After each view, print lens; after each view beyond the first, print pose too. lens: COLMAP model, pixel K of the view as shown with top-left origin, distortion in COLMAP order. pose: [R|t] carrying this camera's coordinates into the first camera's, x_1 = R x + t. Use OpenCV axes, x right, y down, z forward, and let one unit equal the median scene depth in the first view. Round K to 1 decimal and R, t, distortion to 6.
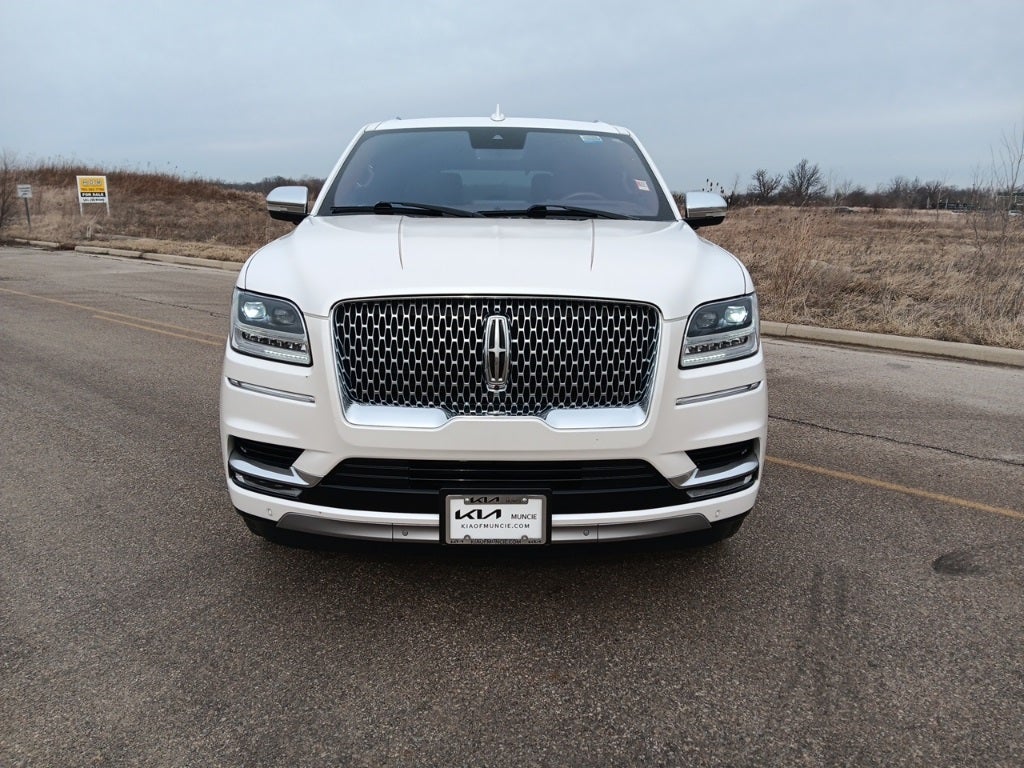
lens RADIAL K [[798.6, 0, 512.0], [0, 798.6, 384.0], [0, 0, 1]] dist [0.079407, -0.133804]
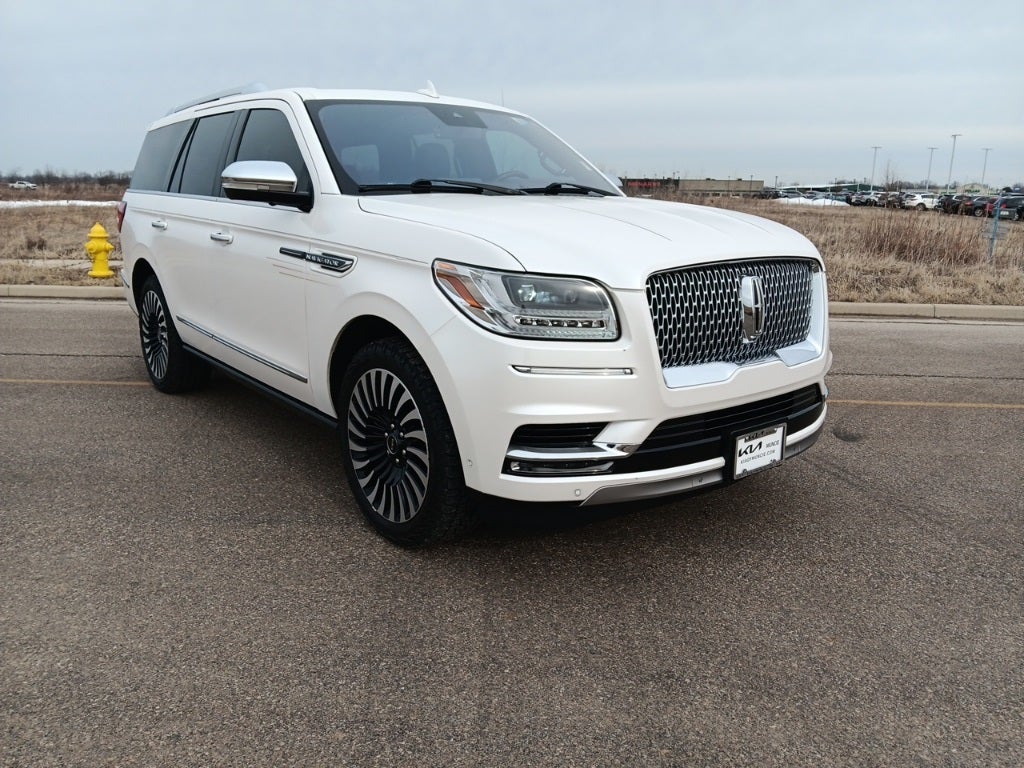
lens RADIAL K [[784.2, 0, 512.0], [0, 784.2, 384.0], [0, 0, 1]] dist [0.088148, -0.139775]
pose [[0.802787, -0.144109, 0.578590, -0.967710], [0.129484, 0.989332, 0.066755, -0.051984], [-0.582037, 0.021329, 0.812882, 0.267954]]
